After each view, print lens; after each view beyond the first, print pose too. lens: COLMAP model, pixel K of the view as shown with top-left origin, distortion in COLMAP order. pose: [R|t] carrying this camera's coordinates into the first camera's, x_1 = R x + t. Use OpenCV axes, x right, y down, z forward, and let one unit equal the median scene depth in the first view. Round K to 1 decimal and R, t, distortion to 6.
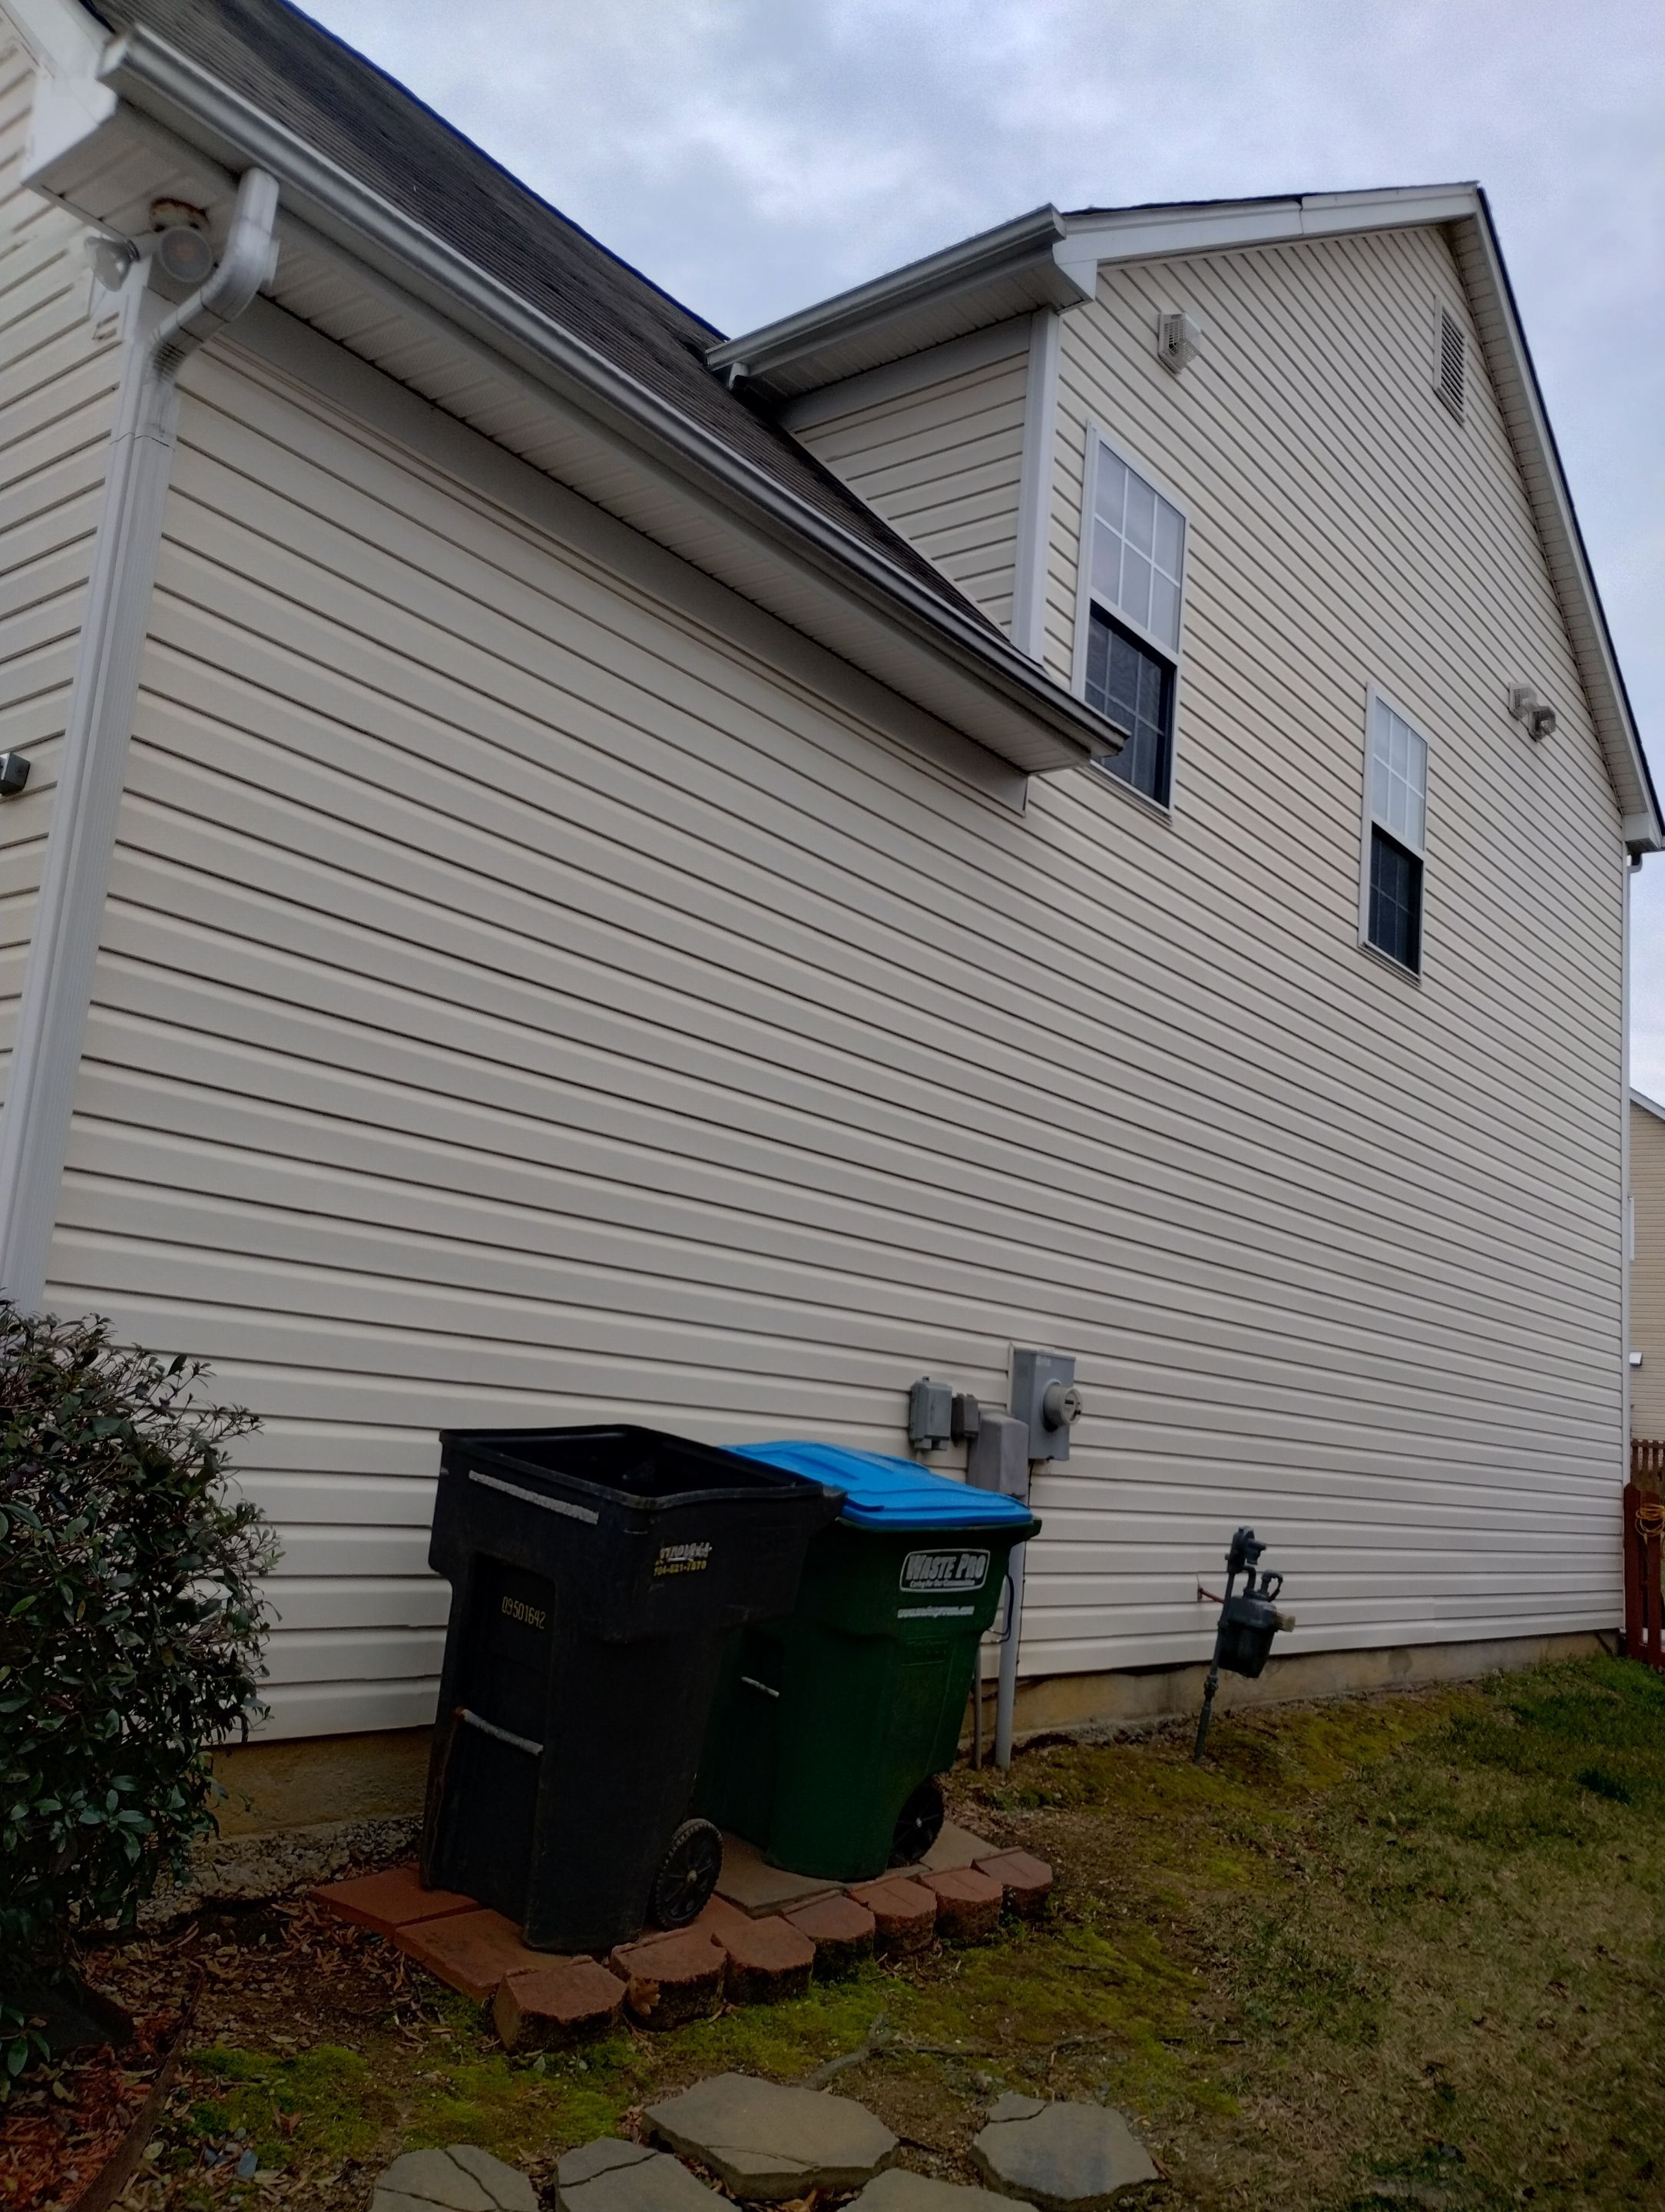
lens RADIAL K [[1823.1, 0, 843.9], [0, 1823.1, 1073.1], [0, 0, 1]] dist [0.063947, -0.079617]
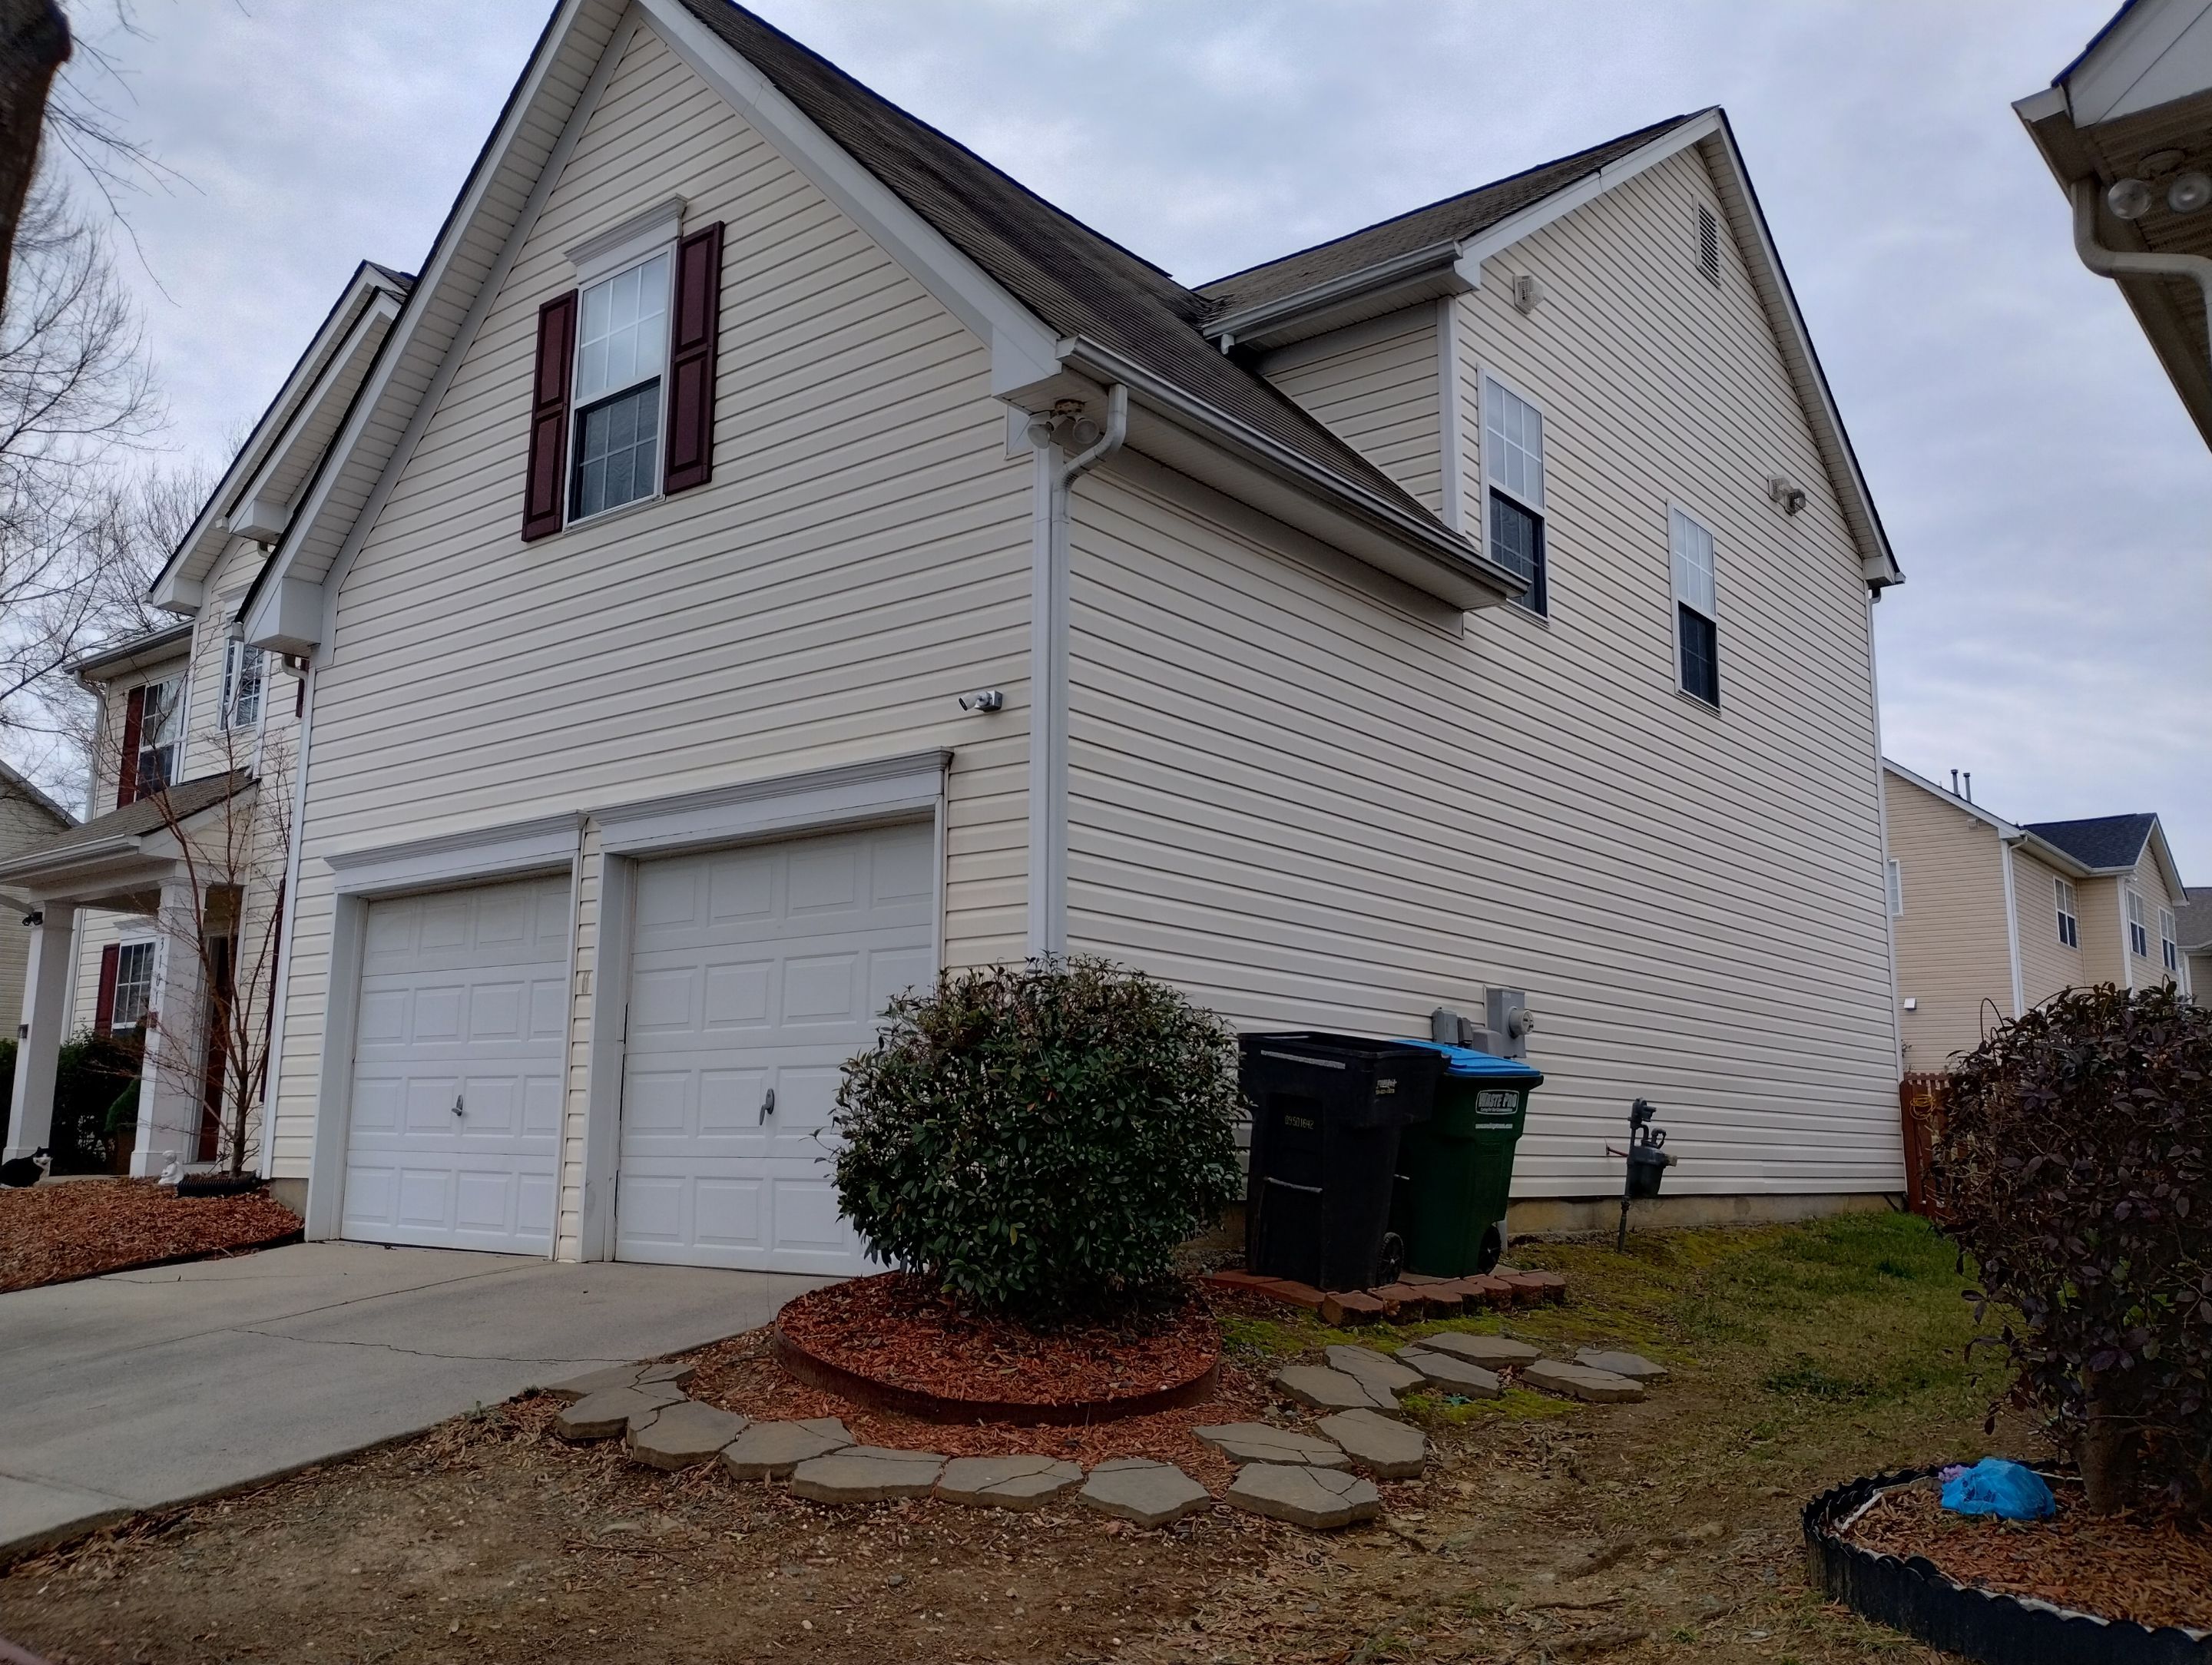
lens RADIAL K [[1823.1, 0, 1085.0], [0, 1823.1, 826.1], [0, 0, 1]] dist [0.063947, -0.079617]
pose [[0.997041, -0.075972, -0.011735, -0.183912], [0.076155, 0.996967, 0.016041, -0.030302], [0.010481, -0.016887, 0.999802, -0.462108]]
